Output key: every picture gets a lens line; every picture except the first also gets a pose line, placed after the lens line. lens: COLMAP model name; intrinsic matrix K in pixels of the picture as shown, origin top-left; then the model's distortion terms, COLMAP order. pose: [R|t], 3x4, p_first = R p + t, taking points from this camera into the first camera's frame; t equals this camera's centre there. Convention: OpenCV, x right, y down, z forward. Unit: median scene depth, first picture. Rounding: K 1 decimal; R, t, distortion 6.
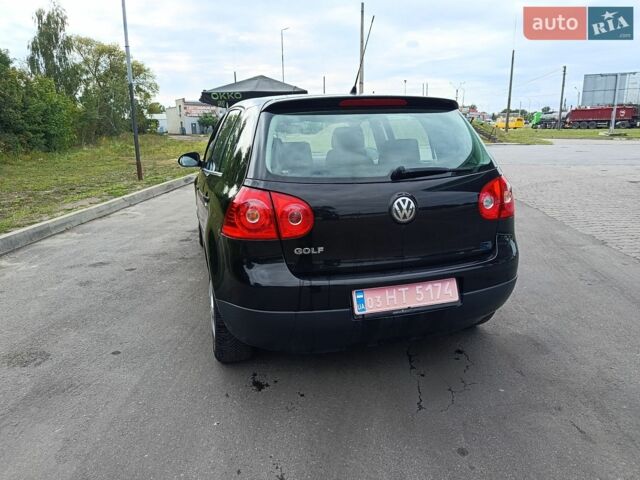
lens RADIAL K [[441.1, 0, 315.2], [0, 441.1, 238.1], [0, 0, 1]] dist [0.015789, -0.022979]
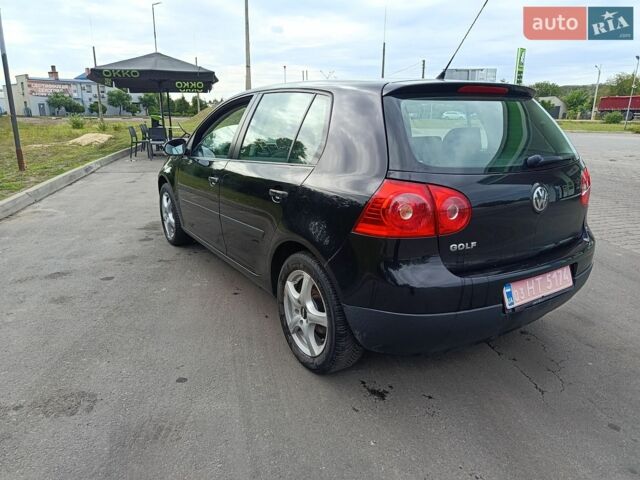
lens RADIAL K [[441.1, 0, 317.9], [0, 441.1, 242.7], [0, 0, 1]] dist [0.015789, -0.022979]
pose [[0.960169, -0.058010, 0.273331, -0.429230], [0.047091, 0.997815, 0.046345, -0.028339], [-0.275422, -0.031628, 0.960803, 0.135759]]
